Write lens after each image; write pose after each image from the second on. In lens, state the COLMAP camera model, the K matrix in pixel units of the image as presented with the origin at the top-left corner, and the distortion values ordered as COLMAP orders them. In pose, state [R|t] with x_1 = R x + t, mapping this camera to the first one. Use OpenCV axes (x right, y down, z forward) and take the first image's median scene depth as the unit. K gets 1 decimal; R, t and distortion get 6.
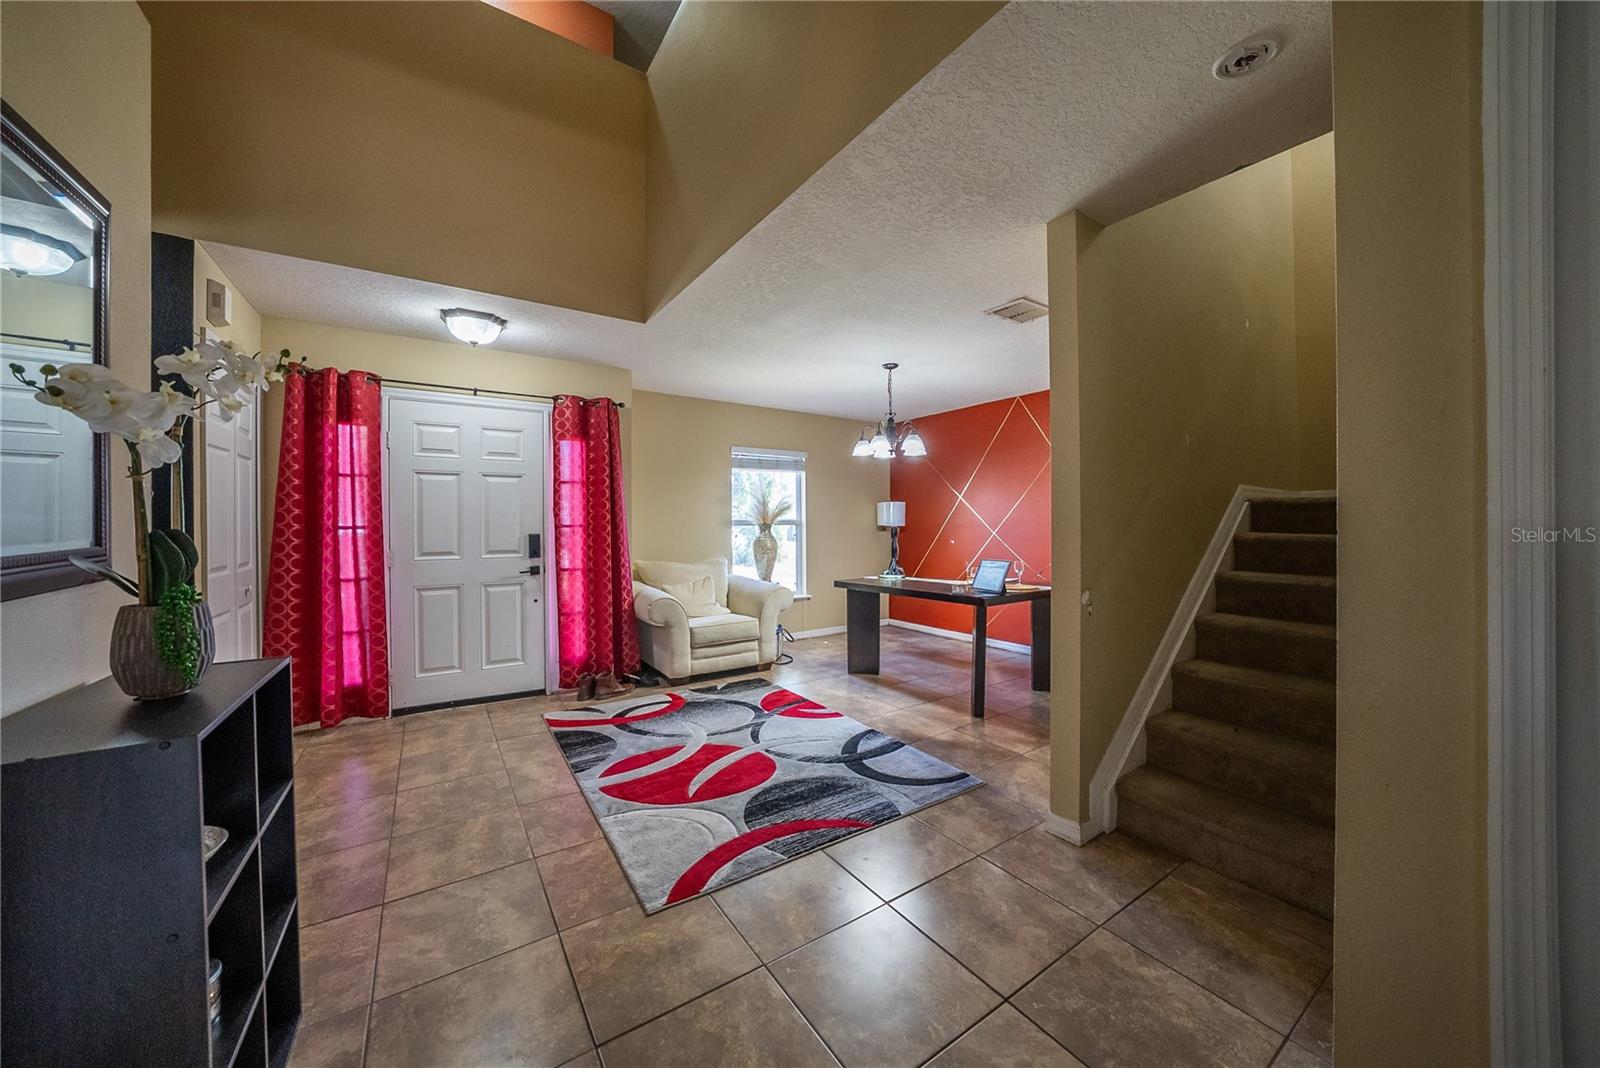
lens RADIAL K [[561.1, 0, 803.8], [0, 561.1, 527.1], [0, 0, 1]] dist [-0.023358, 0.002682]
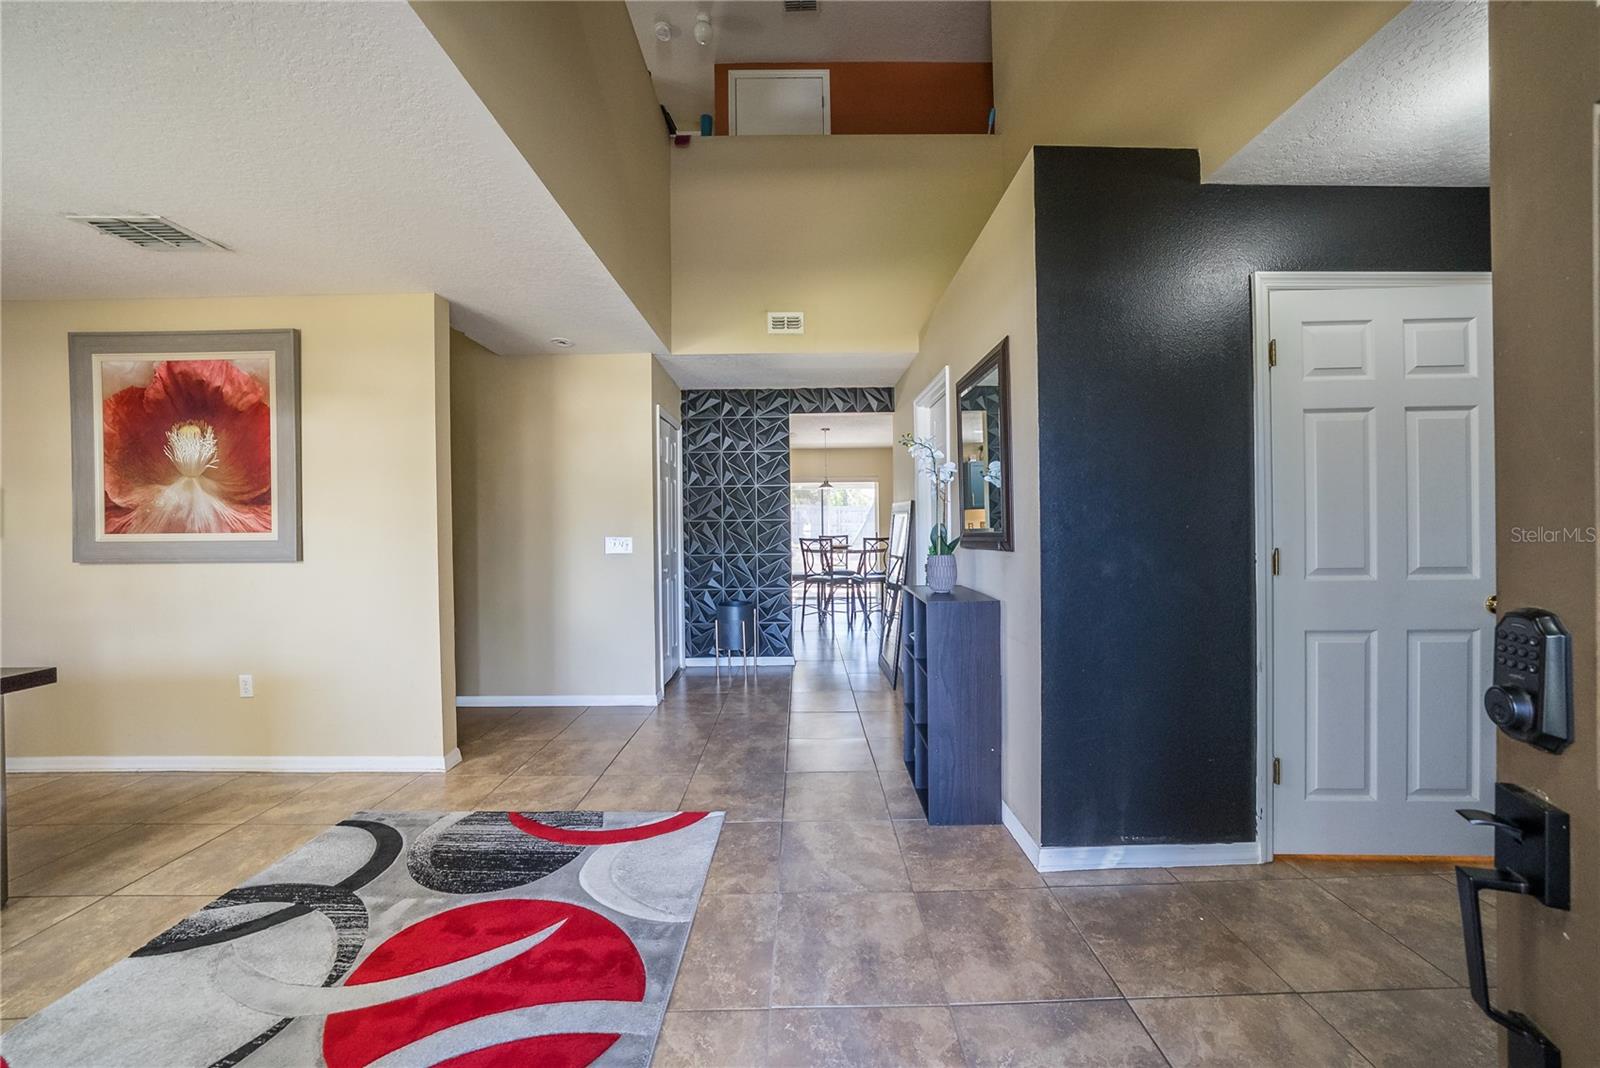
lens RADIAL K [[561.1, 0, 802.0], [0, 561.1, 528.8], [0, 0, 1]] dist [-0.023358, 0.002682]
pose [[-0.830350, 0.010367, 0.557145, -0.949202], [0.018525, 0.999788, 0.009007, -0.008410], [-0.556934, 0.017800, -0.830366, 1.583269]]
